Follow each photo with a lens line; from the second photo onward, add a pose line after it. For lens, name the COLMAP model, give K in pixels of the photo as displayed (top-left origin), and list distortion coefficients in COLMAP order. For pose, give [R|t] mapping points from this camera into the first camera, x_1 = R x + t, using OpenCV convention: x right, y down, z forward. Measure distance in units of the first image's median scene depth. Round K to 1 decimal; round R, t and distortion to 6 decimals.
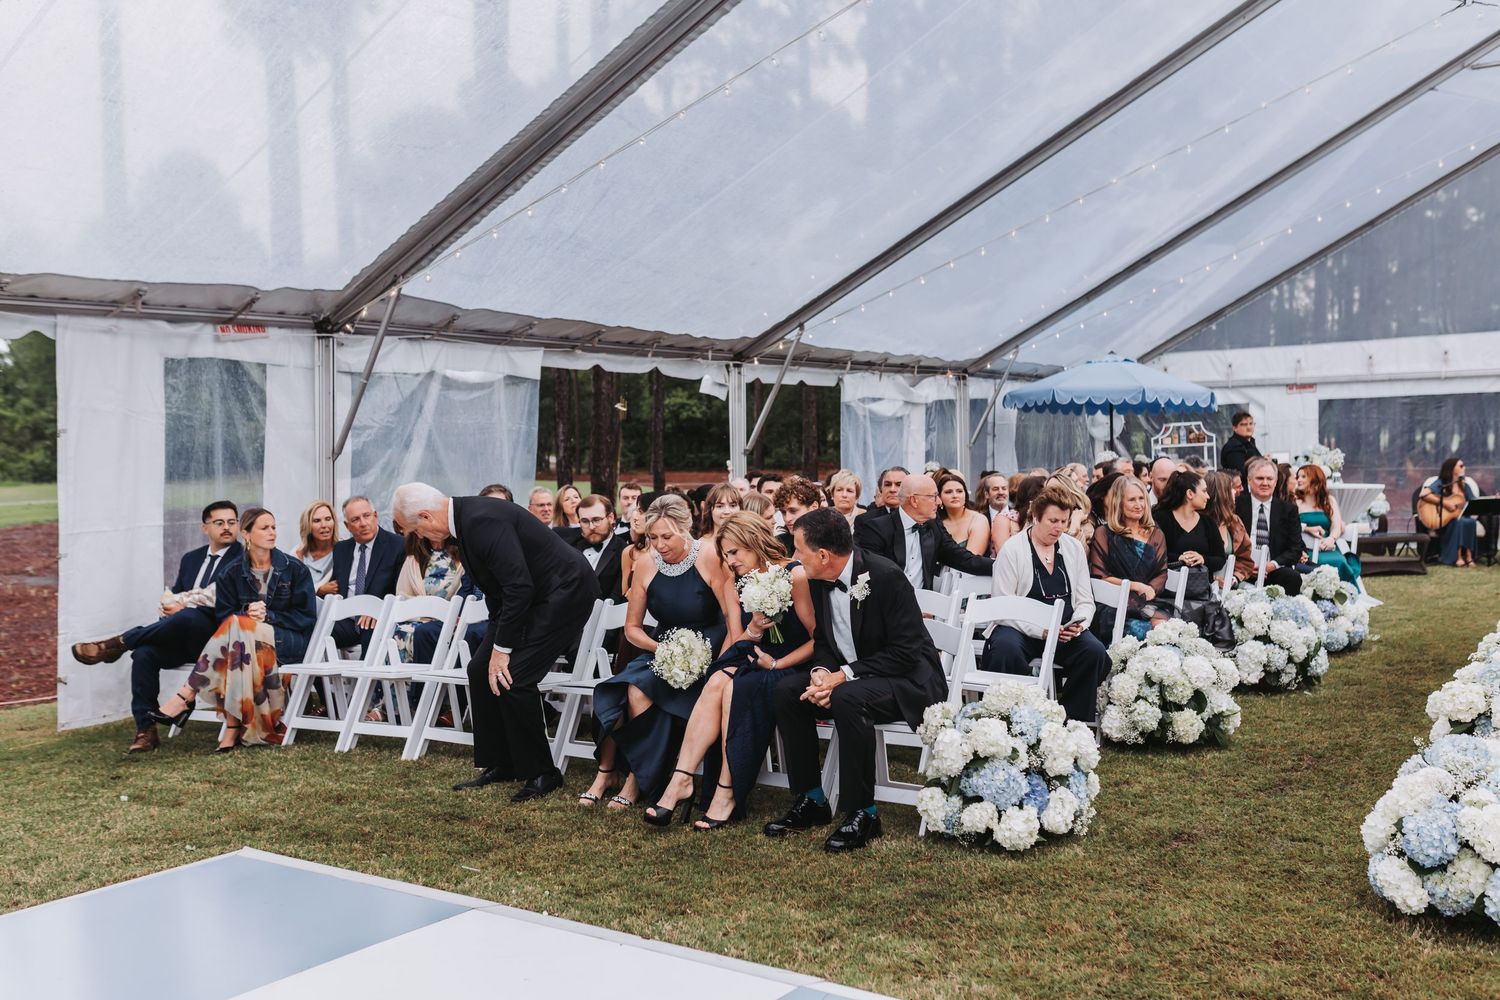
lens RADIAL K [[1489.9, 0, 750.2], [0, 1489.9, 518.2], [0, 0, 1]] dist [-0.008789, -0.221949]
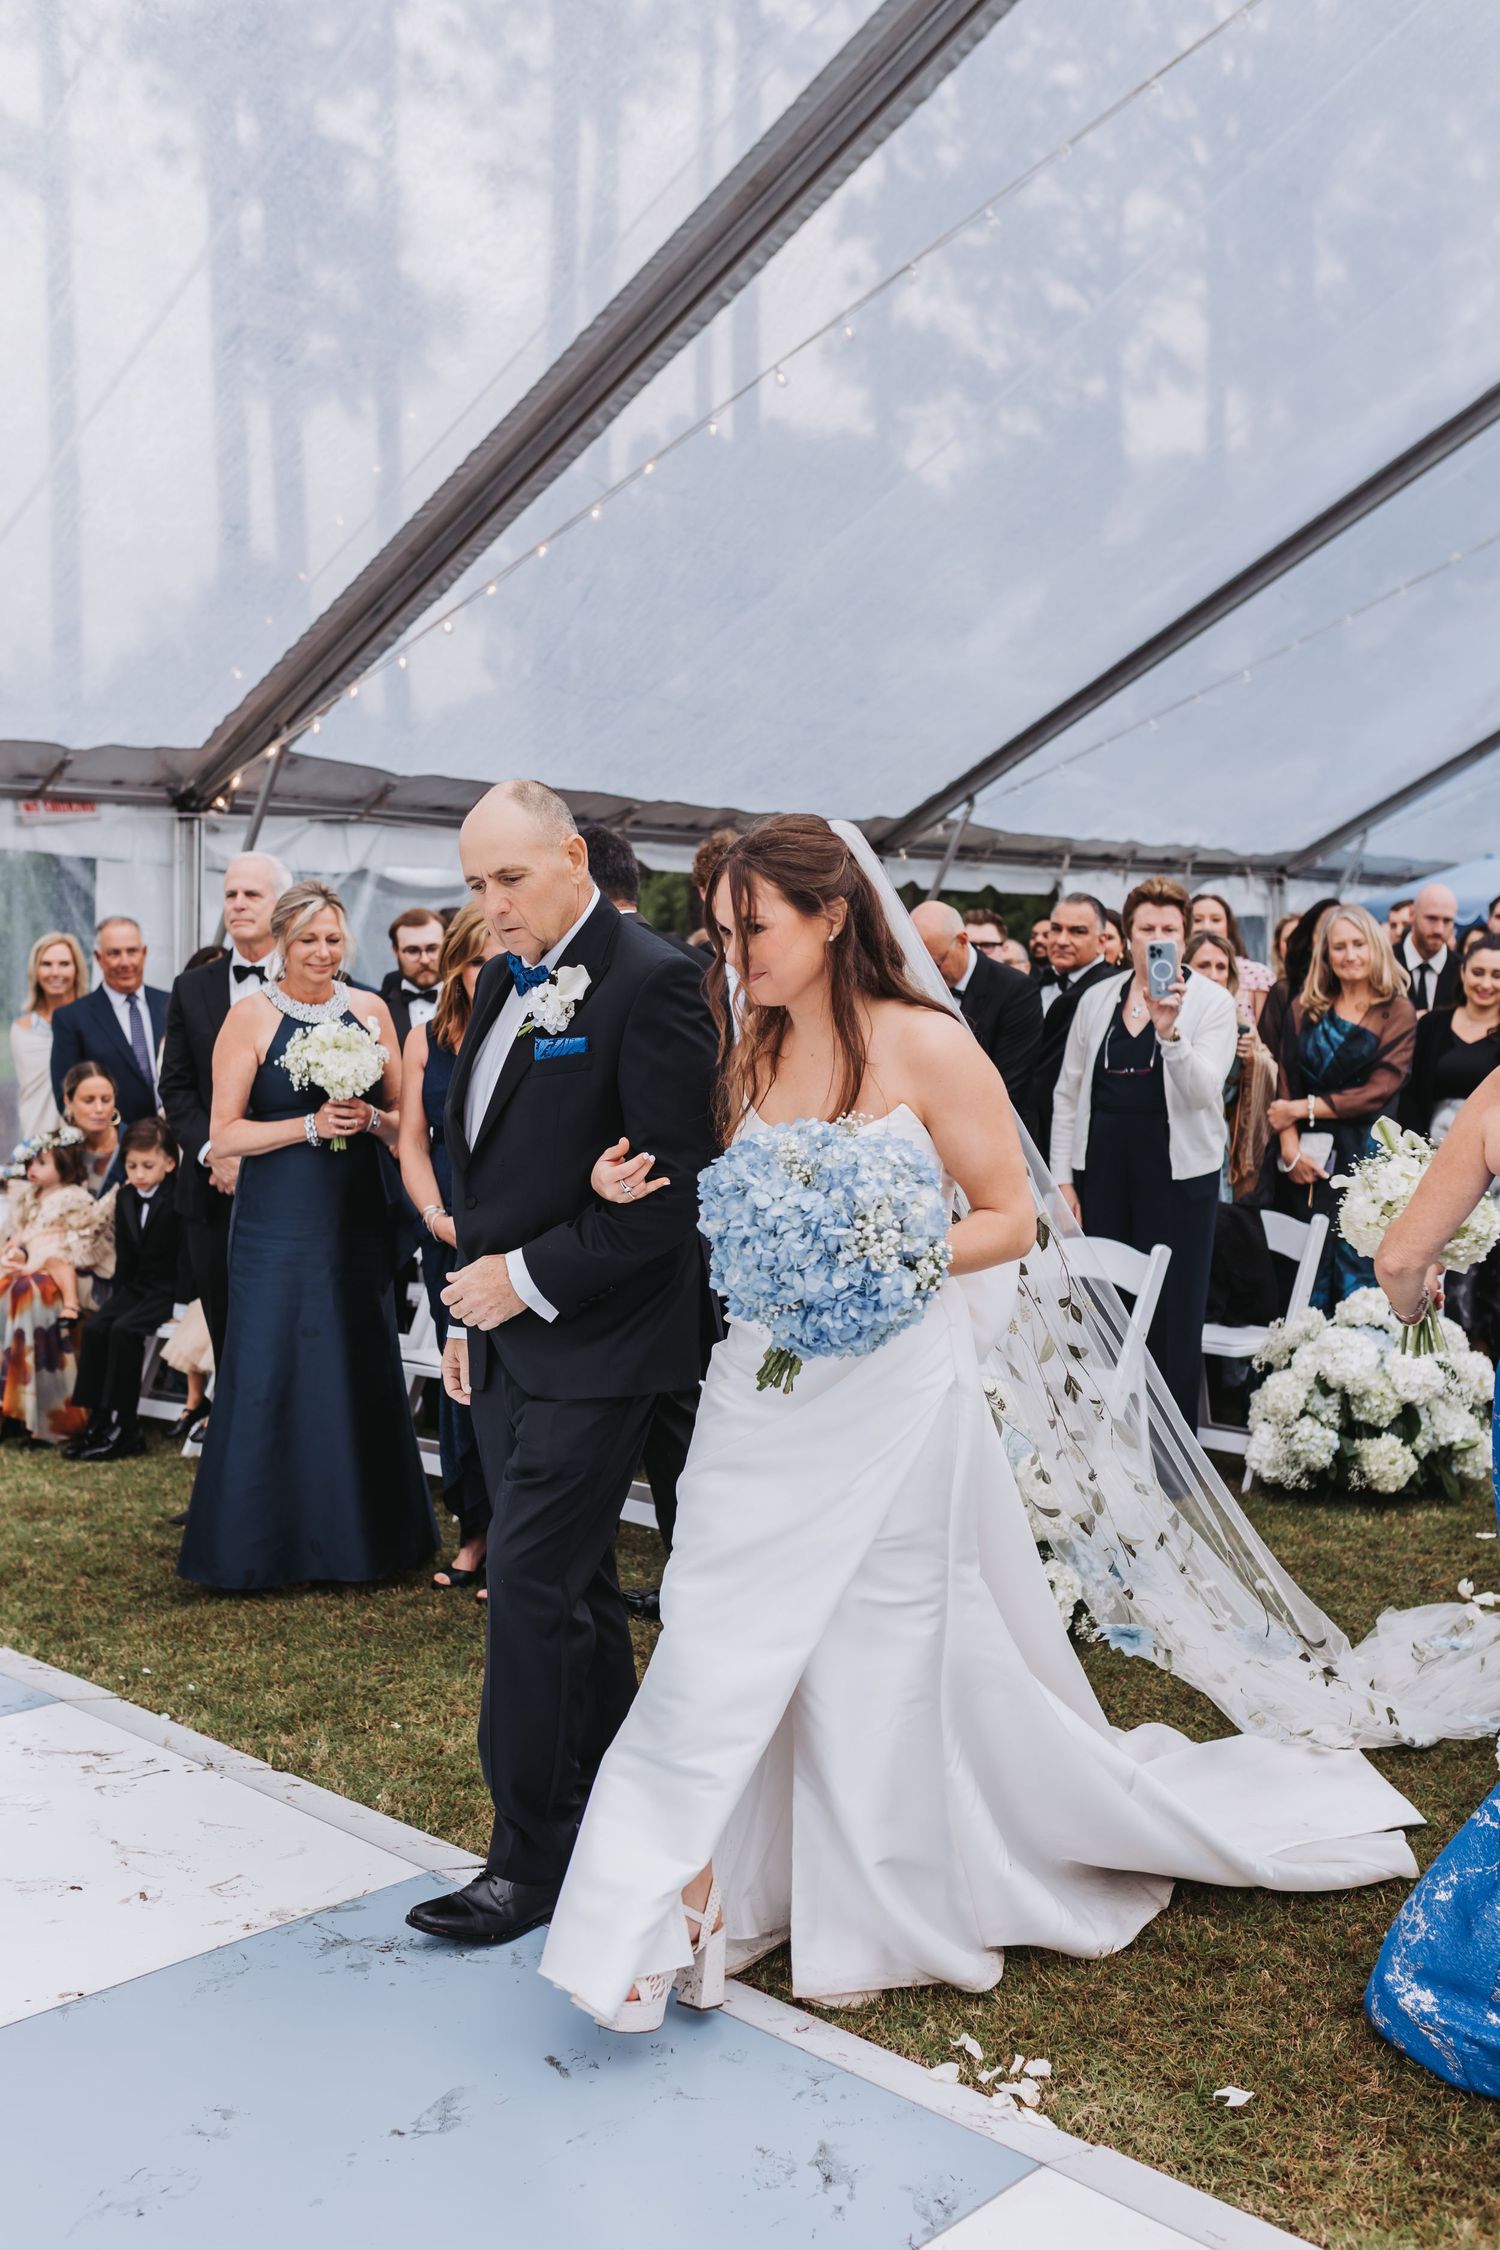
lens RADIAL K [[2234.9, 0, 750.0], [0, 2234.9, 1125.0], [0, 0, 1]] dist [-0.008789, -0.221949]
pose [[0.985003, 0.020241, -0.171347, 0.142497], [-0.017615, 0.999703, 0.016831, -0.005337], [0.171636, -0.013561, 0.985067, 0.053559]]
